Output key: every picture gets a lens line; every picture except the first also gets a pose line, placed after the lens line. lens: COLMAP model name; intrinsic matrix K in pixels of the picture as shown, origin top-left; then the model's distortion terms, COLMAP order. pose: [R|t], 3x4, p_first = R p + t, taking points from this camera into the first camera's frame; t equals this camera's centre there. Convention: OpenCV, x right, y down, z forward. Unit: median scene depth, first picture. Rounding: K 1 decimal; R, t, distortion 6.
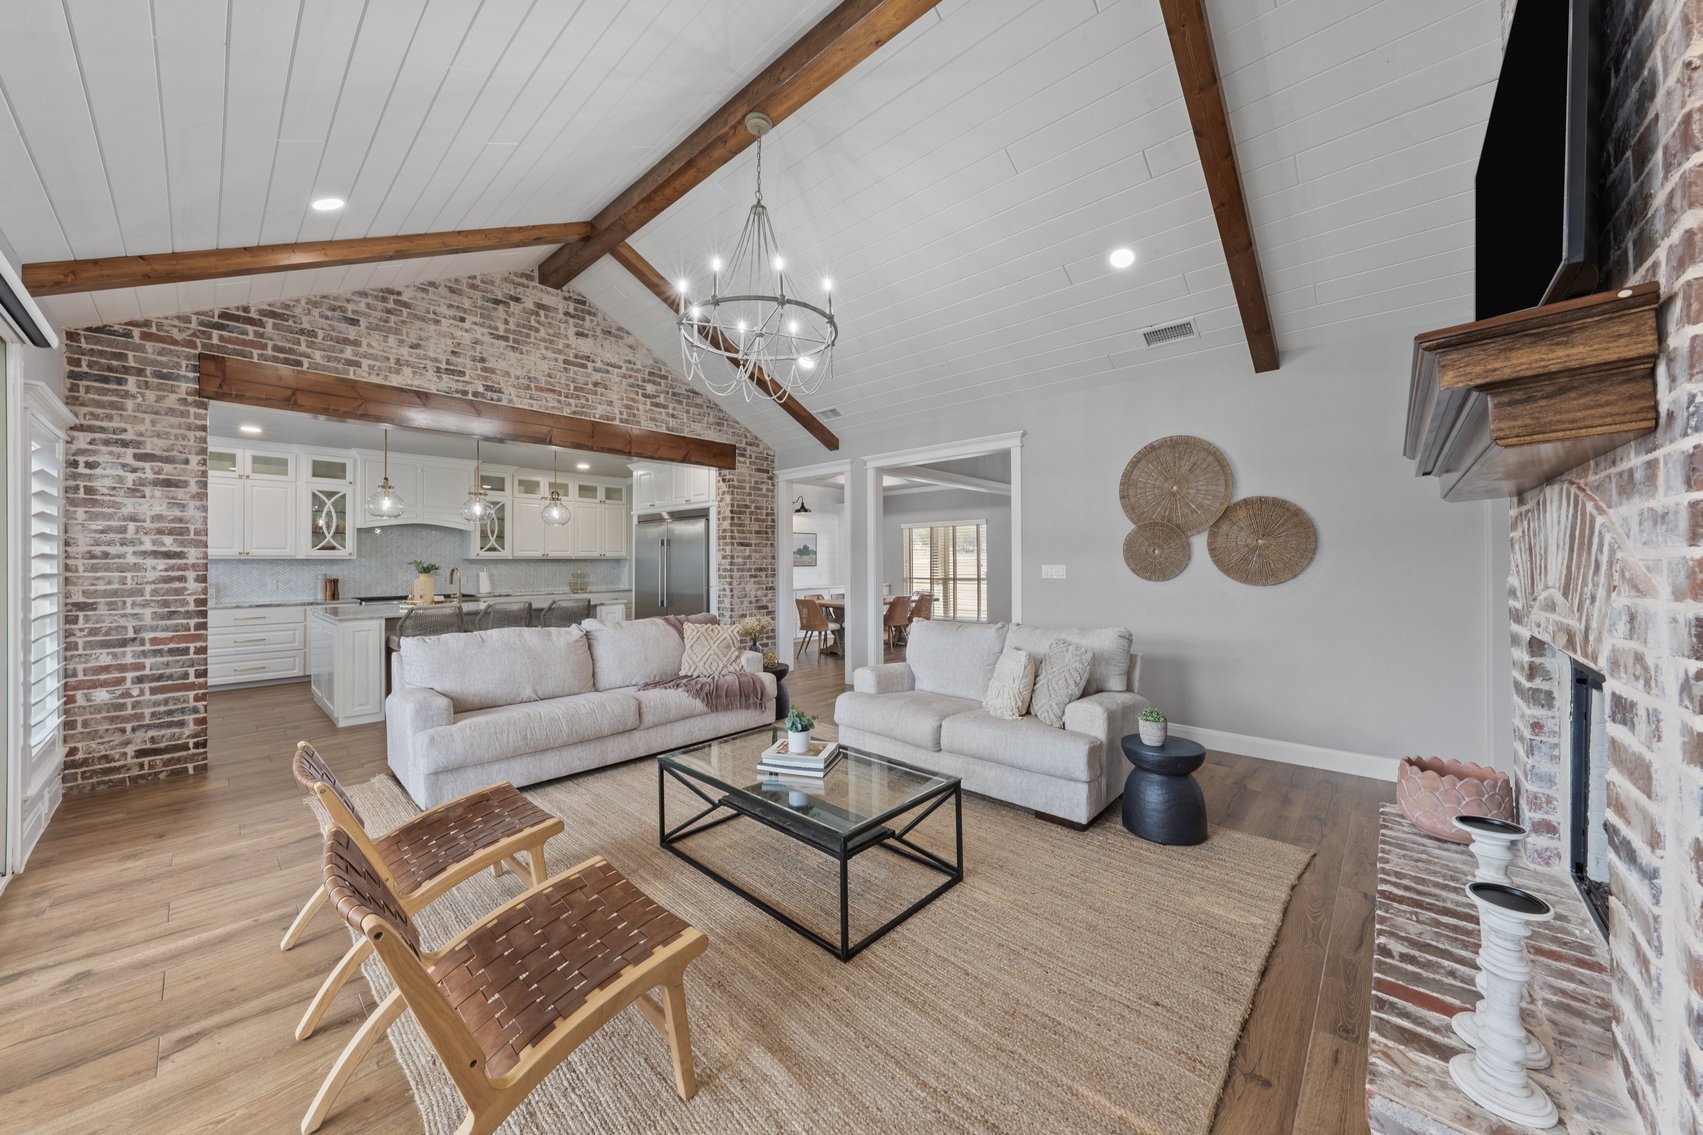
lens RADIAL K [[591.6, 0, 851.5], [0, 591.6, 567.5], [0, 0, 1]] dist [-0.001134, -0.000081]
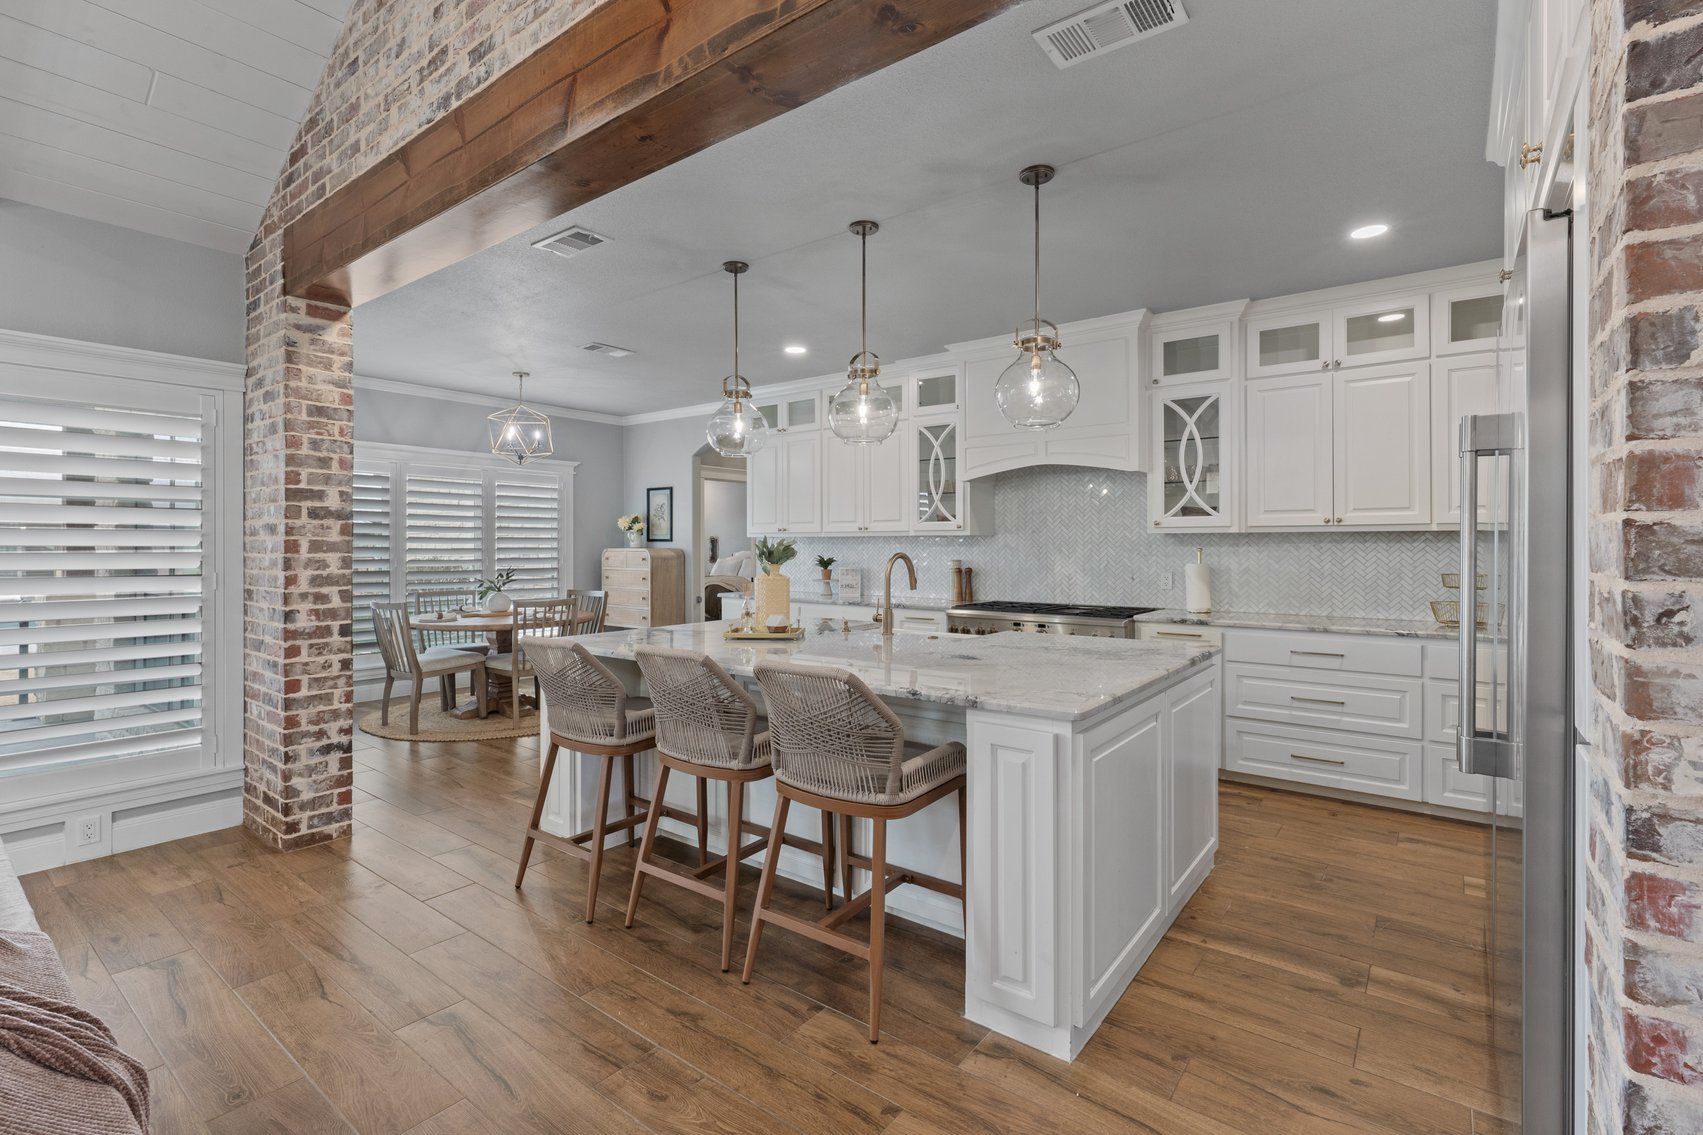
lens RADIAL K [[789.4, 0, 814.0], [0, 789.4, 552.6], [0, 0, 1]] dist [-0.000905, 0.000045]
pose [[0.062054, 0.014222, -0.997971, -0.082621], [-0.009992, 0.999857, 0.013628, -0.008000], [0.998023, 0.009126, 0.062188, 0.990231]]
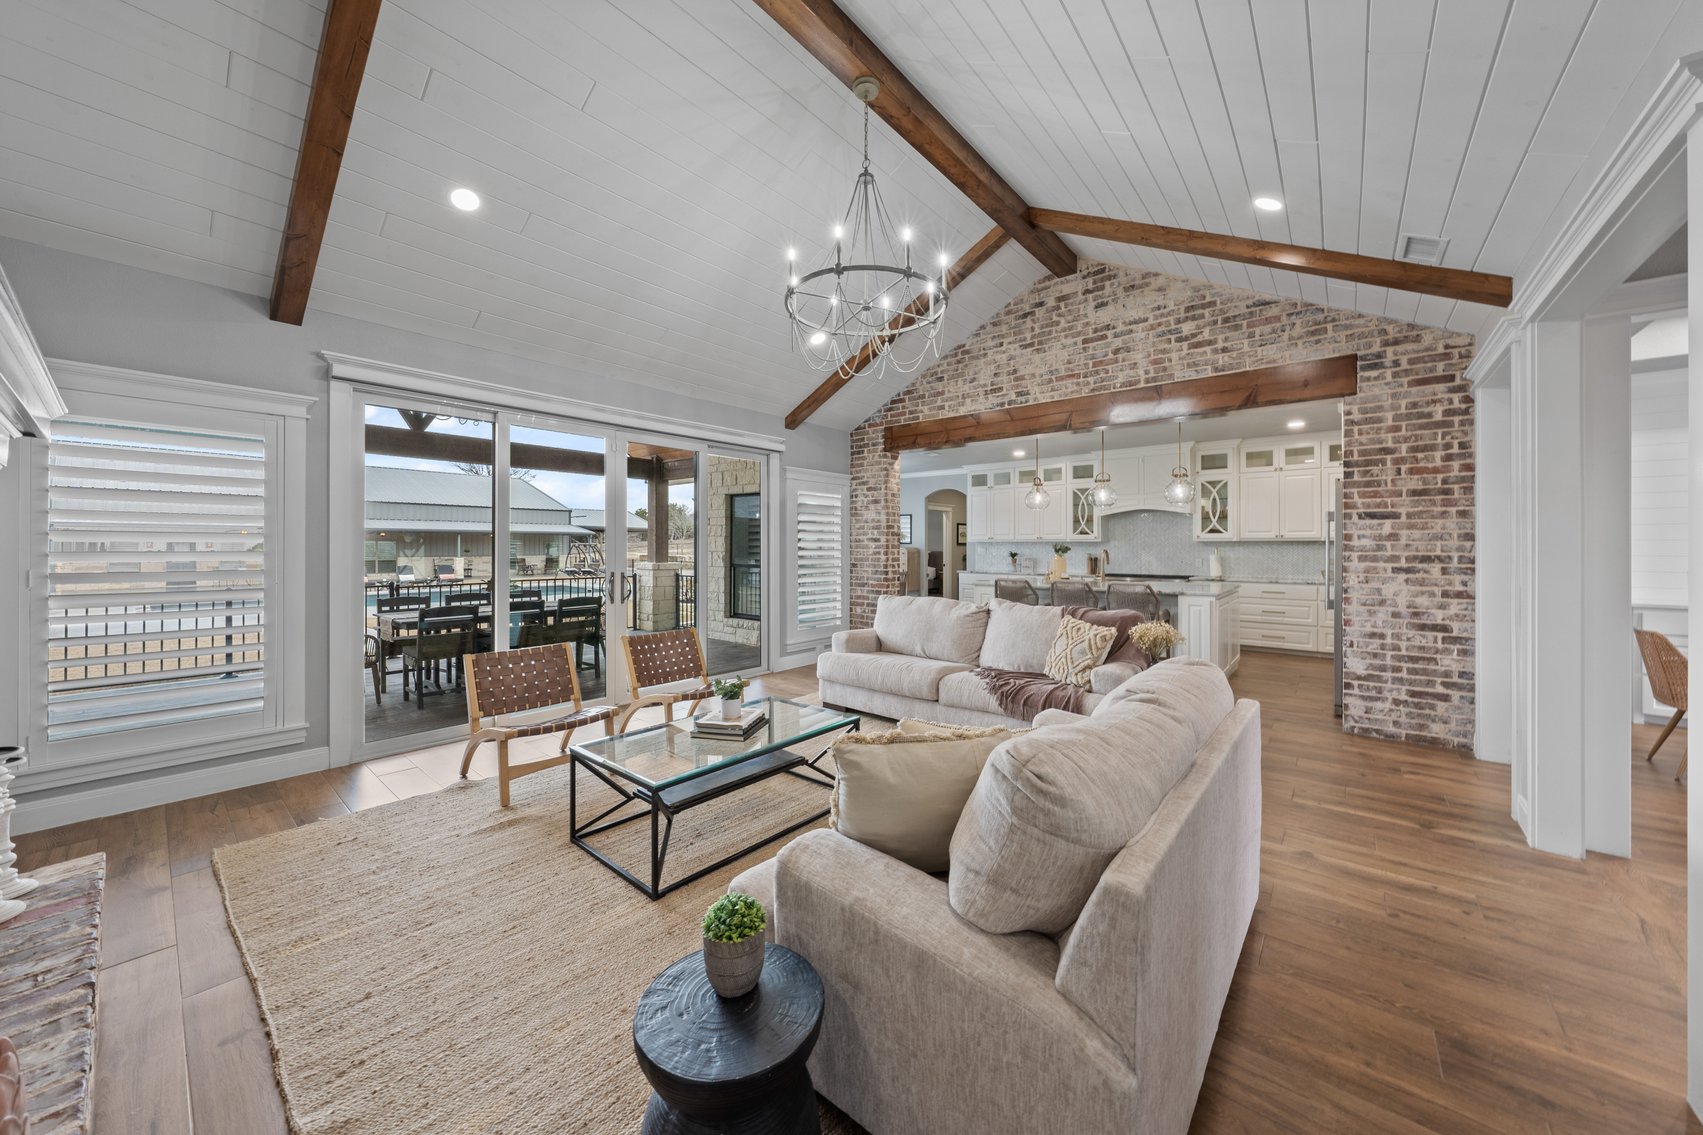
lens RADIAL K [[600.8, 0, 854.1], [0, 600.8, 550.7], [0, 0, 1]] dist [0.000242, -0.000011]
pose [[0.054155, 0.013023, -0.998448, 0.465970], [-0.011248, 0.999859, 0.012431, -0.006625], [0.998469, 0.010557, 0.054294, 0.526398]]
